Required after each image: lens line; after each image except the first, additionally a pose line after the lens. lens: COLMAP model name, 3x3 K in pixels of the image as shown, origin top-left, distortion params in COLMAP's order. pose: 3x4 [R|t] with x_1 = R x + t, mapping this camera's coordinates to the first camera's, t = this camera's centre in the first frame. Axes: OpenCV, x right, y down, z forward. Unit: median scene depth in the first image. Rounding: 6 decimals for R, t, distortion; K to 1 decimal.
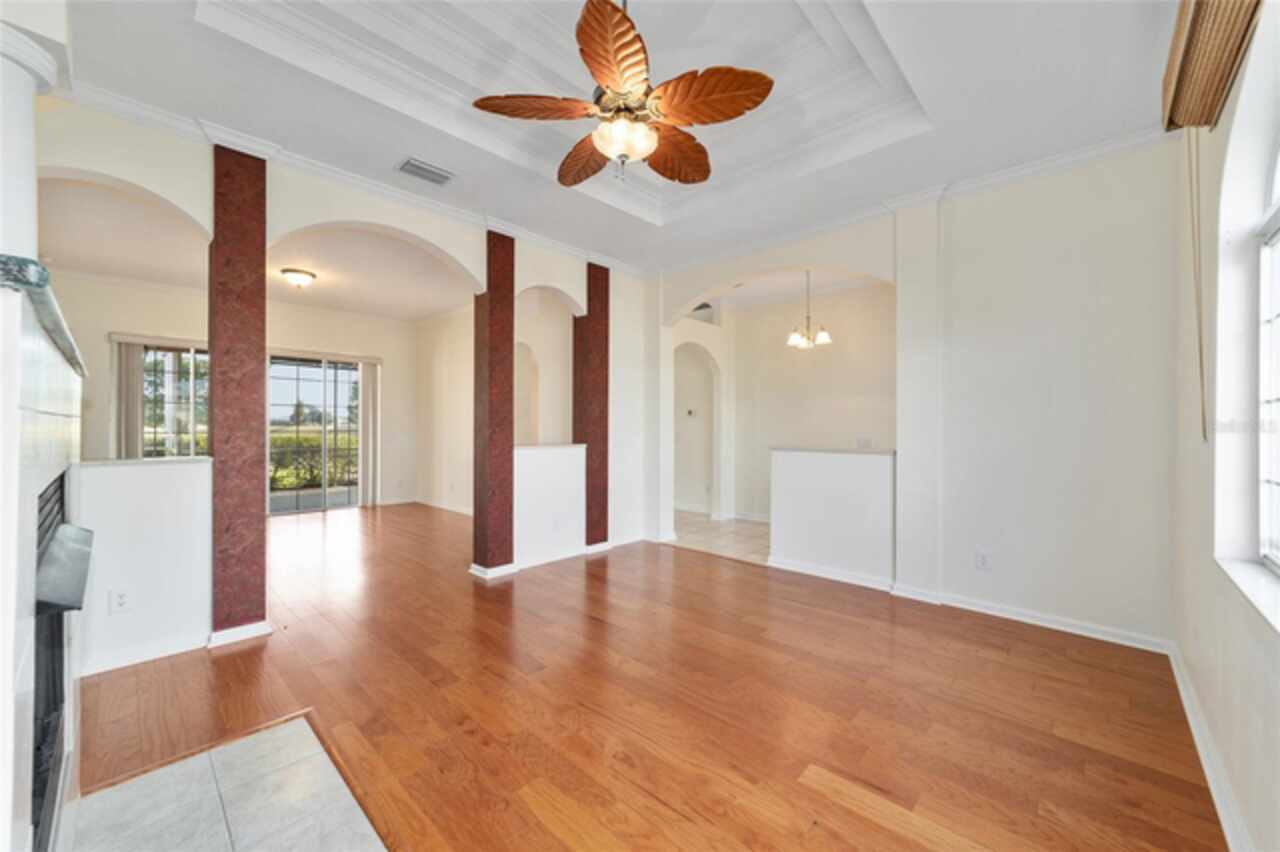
lens RADIAL K [[486.3, 0, 654.9], [0, 486.3, 425.6], [0, 0, 1]] dist [-0.041108, 0.000040]
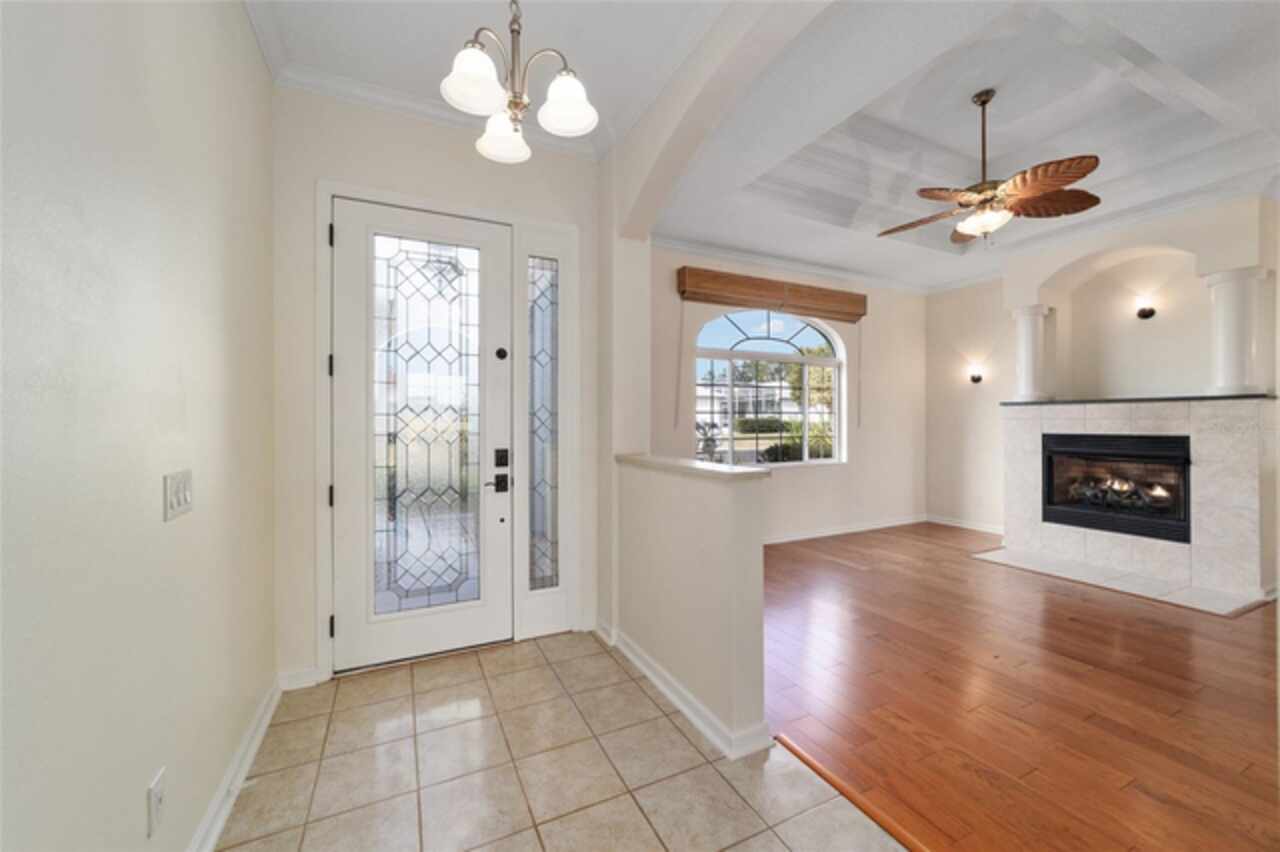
lens RADIAL K [[491.0, 0, 634.5], [0, 491.0, 421.8], [0, 0, 1]] dist [-0.014319, 0.008862]
pose [[-0.927230, -0.000164, 0.374492, 0.197729], [0.000236, 0.999999, 0.001021, -0.003194], [-0.374492, 0.001035, -0.927230, 1.540383]]
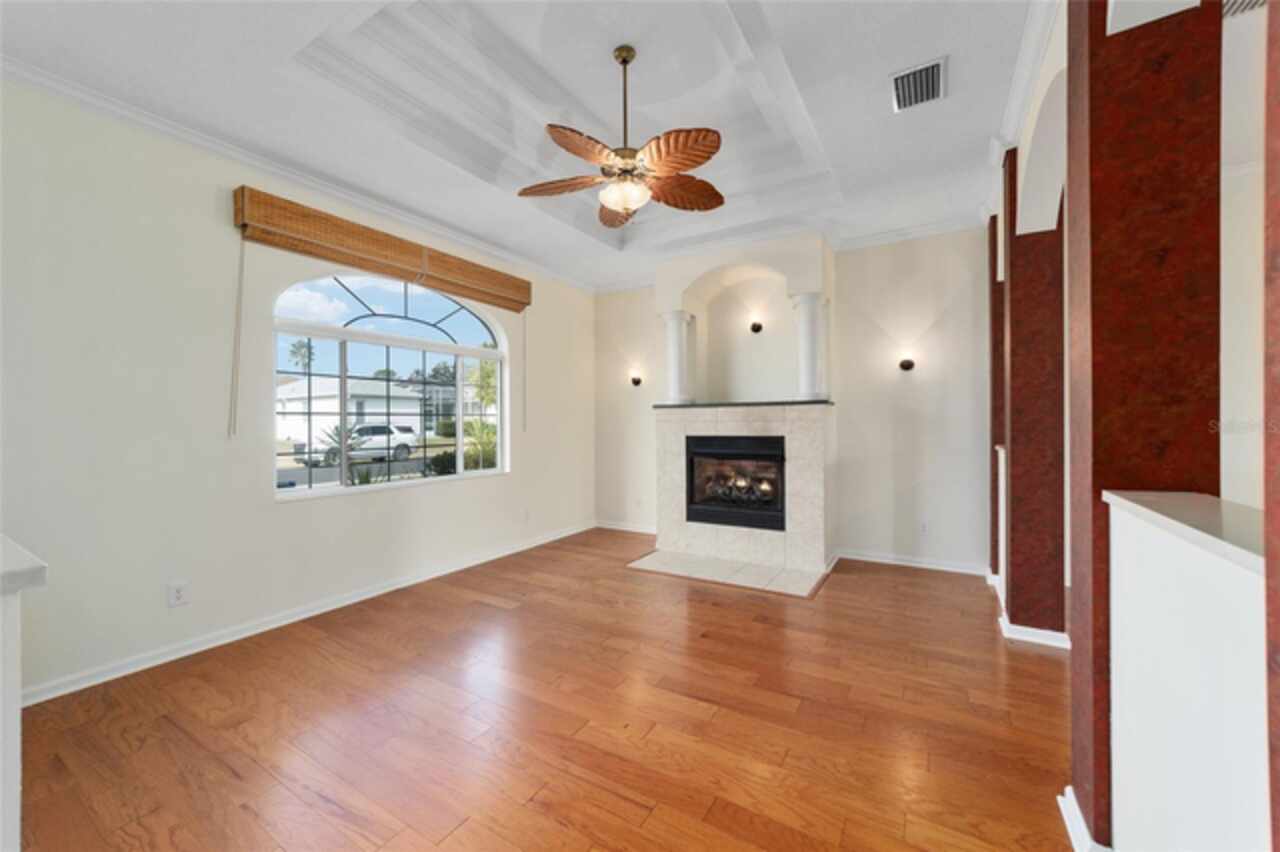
lens RADIAL K [[487.5, 0, 634.0], [0, 487.5, 427.6], [0, 0, 1]] dist [-0.012057, 0.000187]
pose [[-0.983528, 0.008131, -0.180571, 0.077825], [0.006490, 0.999932, 0.009678, -0.005776], [0.180638, 0.008347, -0.983514, 1.261541]]
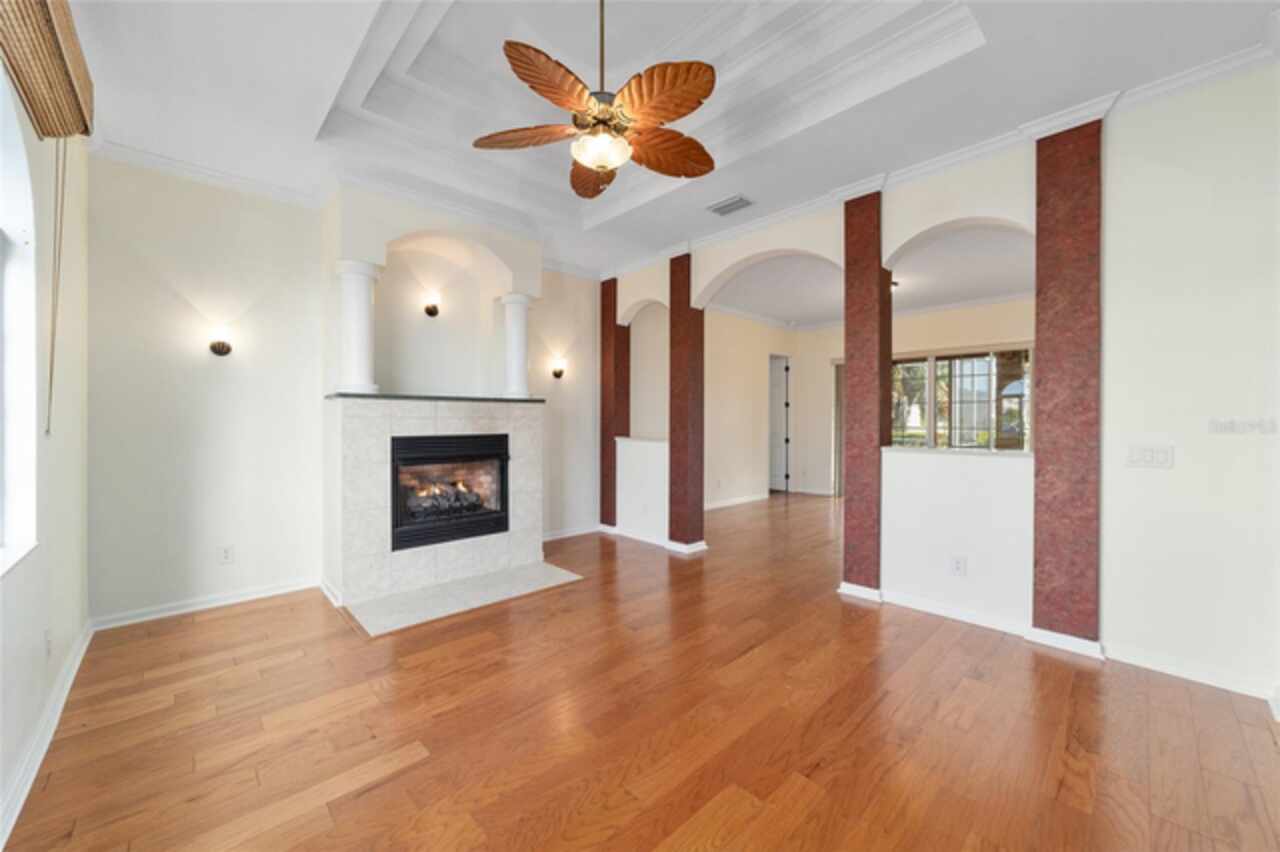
lens RADIAL K [[488.6, 0, 623.5], [0, 488.6, 425.7], [0, 0, 1]] dist [-0.000421, 0.000107]
pose [[-0.084159, 0.005996, -0.996434, 0.565697], [0.000785, 0.999982, 0.005951, 0.001310], [0.996452, -0.000281, -0.084163, 0.637312]]
